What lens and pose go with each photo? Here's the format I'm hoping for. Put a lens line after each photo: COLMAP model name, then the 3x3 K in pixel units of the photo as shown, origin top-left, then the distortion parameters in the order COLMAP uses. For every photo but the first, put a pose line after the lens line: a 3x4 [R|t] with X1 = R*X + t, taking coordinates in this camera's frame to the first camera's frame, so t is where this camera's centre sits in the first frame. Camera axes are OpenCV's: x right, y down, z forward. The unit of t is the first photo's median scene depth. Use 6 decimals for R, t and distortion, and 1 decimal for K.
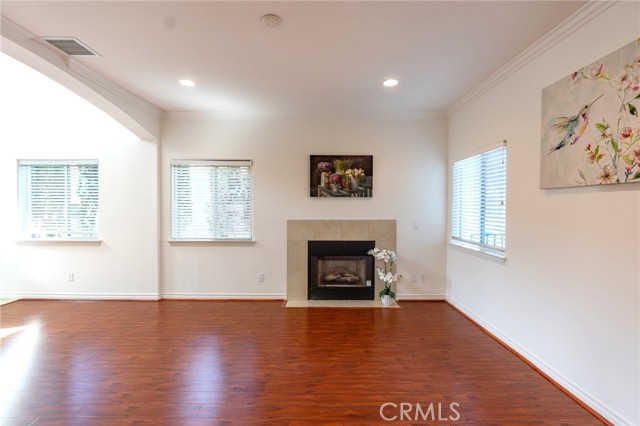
lens RADIAL K [[287.2, 0, 318.2], [0, 287.2, 212.9], [0, 0, 1]] dist [-0.015927, 0.009731]
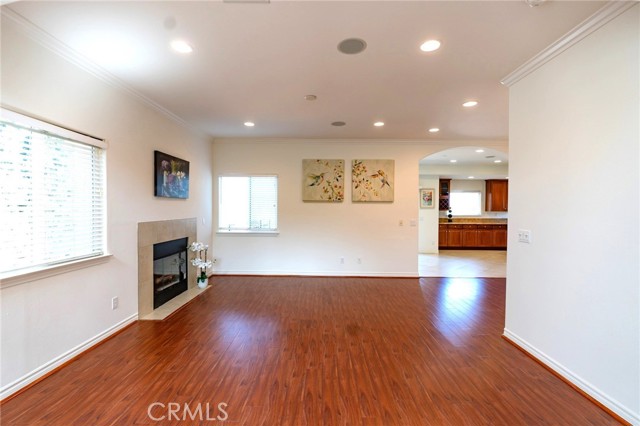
lens RADIAL K [[287.2, 0, 318.2], [0, 287.2, 212.9], [0, 0, 1]] dist [-0.015927, 0.009731]
pose [[0.013479, -0.018975, 0.999729, -0.936168], [0.013141, 0.999737, 0.018798, -0.012622], [-0.999823, 0.012884, 0.013725, 0.473465]]
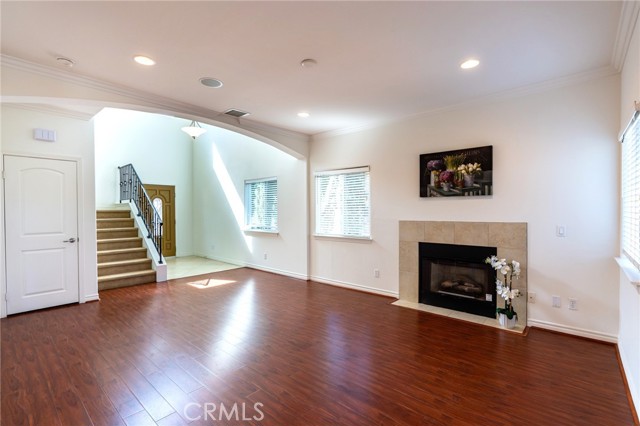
lens RADIAL K [[298.1, 0, 320.0], [0, 298.1, 213.0], [0, 0, 1]] dist [0.000462, 0.000212]
pose [[0.750375, 0.000527, -0.661012, 0.388618], [-0.006226, 0.999961, -0.006269, 0.006033], [0.660983, 0.008820, 0.750349, 0.013364]]
